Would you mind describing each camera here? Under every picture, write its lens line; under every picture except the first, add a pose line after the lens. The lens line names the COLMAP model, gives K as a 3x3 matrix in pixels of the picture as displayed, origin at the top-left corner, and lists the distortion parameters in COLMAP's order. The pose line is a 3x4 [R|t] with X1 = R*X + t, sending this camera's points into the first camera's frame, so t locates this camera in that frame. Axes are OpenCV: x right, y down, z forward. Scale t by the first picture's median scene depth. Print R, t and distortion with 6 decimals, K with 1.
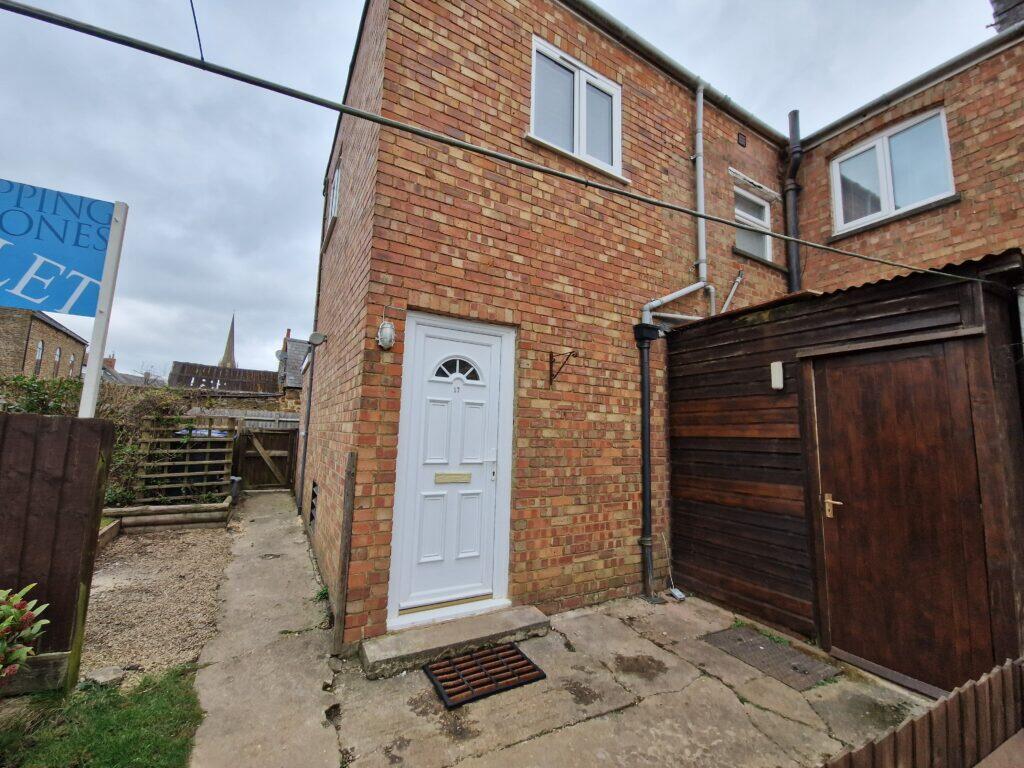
lens RADIAL K [[416.3, 0, 506.5], [0, 416.3, 386.1], [0, 0, 1]] dist [-0.000363, -0.000793]
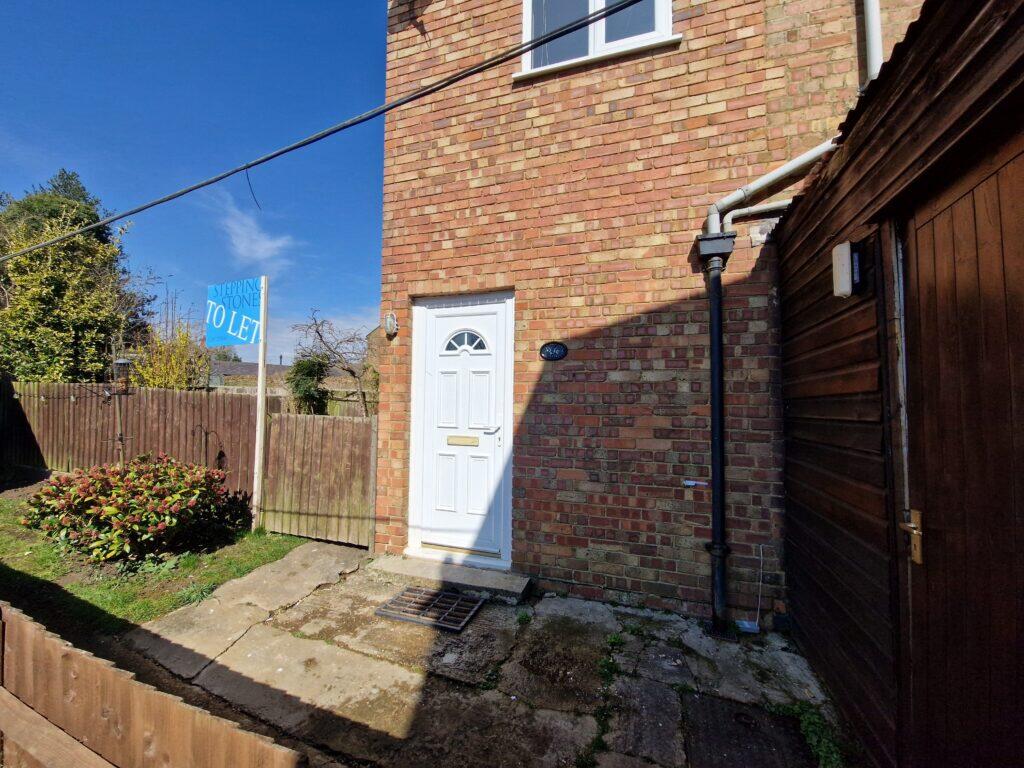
lens RADIAL K [[416.3, 0, 507.9], [0, 416.3, 387.3], [0, 0, 1]] dist [-0.000363, -0.000793]
pose [[0.662517, -0.050548, -0.747339, 0.694894], [0.092576, 0.995597, 0.014728, 0.066242], [0.743304, -0.078943, 0.664279, 0.324312]]
